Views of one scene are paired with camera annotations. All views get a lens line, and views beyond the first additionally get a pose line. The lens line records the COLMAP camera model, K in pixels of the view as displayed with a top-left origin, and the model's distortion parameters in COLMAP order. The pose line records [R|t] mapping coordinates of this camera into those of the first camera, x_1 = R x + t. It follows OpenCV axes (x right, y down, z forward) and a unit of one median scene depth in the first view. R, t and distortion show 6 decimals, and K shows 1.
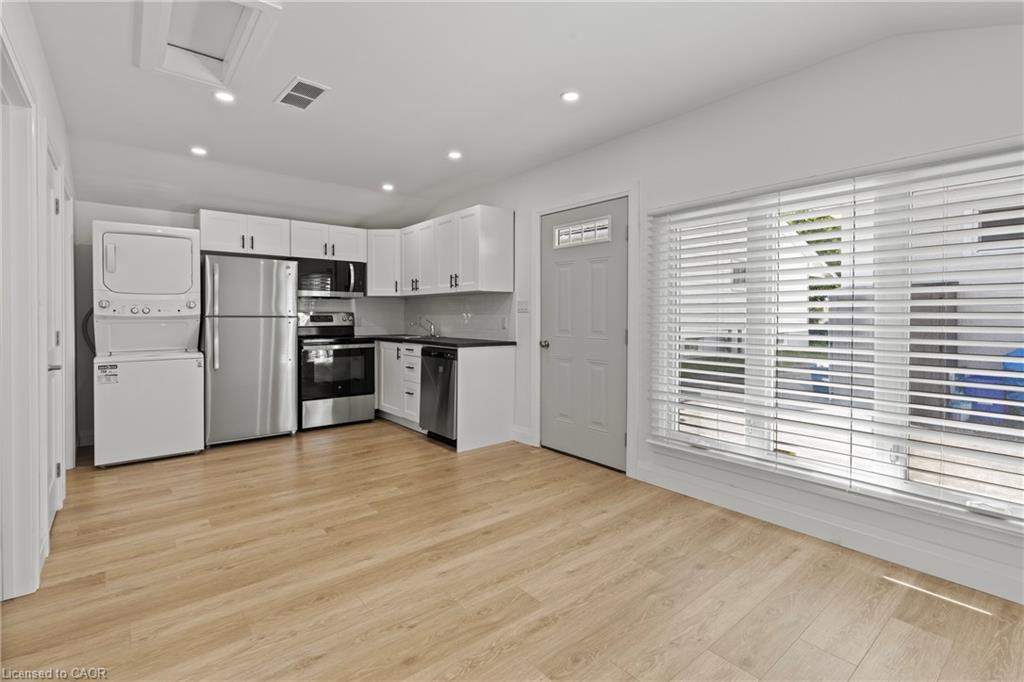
lens RADIAL K [[493.5, 0, 533.1], [0, 493.5, 318.7], [0, 0, 1]] dist [0.002155, -0.000013]
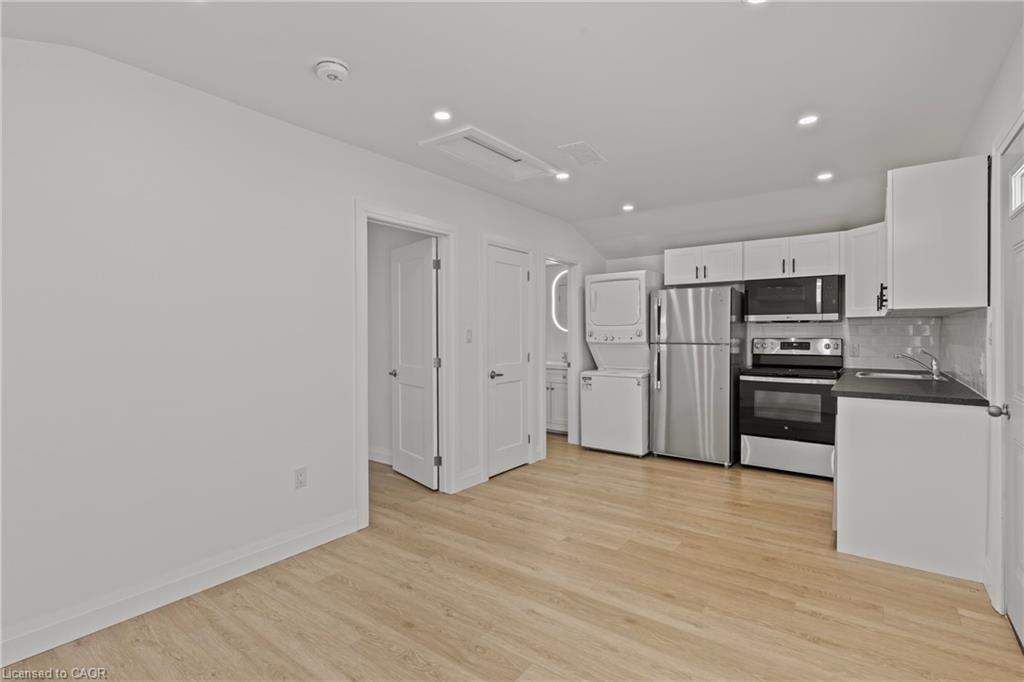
lens RADIAL K [[502.1, 0, 480.2], [0, 502.1, 334.0], [0, 0, 1]] dist [0.000844, -0.000532]
pose [[0.168622, 0.003703, -0.985674, 0.458342], [-0.000852, 0.999993, 0.003611, -0.031074], [0.985680, 0.000230, 0.168624, 0.410220]]
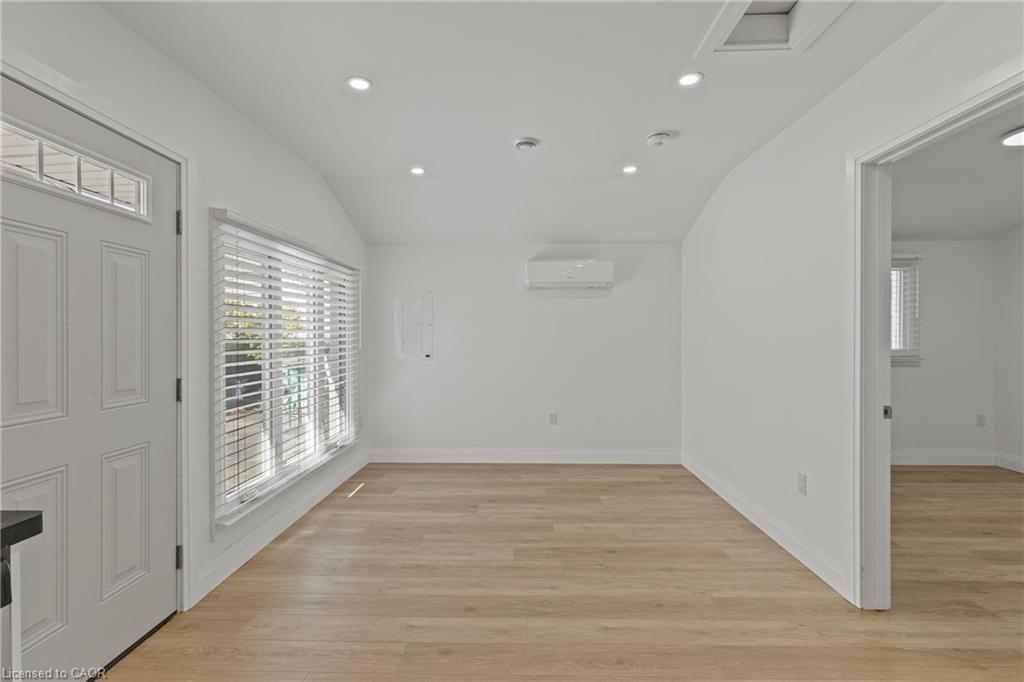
lens RADIAL K [[469.4, 0, 512.0], [0, 469.4, 341.0], [0, 0, 1]] dist [-0.002404, -0.000923]
pose [[-0.744510, -0.008034, 0.667563, -0.458069], [0.005609, 0.999817, 0.018288, -0.029547], [-0.667587, 0.017360, -0.744329, 1.034957]]
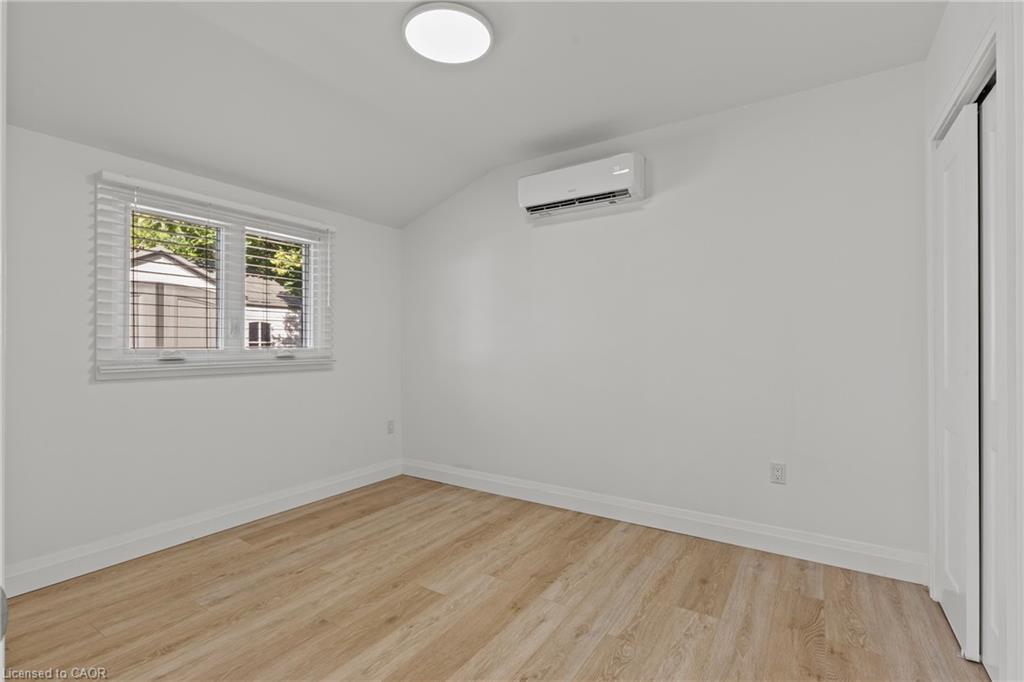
lens RADIAL K [[477.7, 0, 514.1], [0, 477.7, 340.3], [0, 0, 1]] dist [0.003336, 0.000143]
pose [[-0.956638, -0.002665, -0.291266, -0.504417], [-0.003796, 0.999987, 0.003318, -0.001118], [0.291253, 0.004280, -0.956636, 0.485191]]
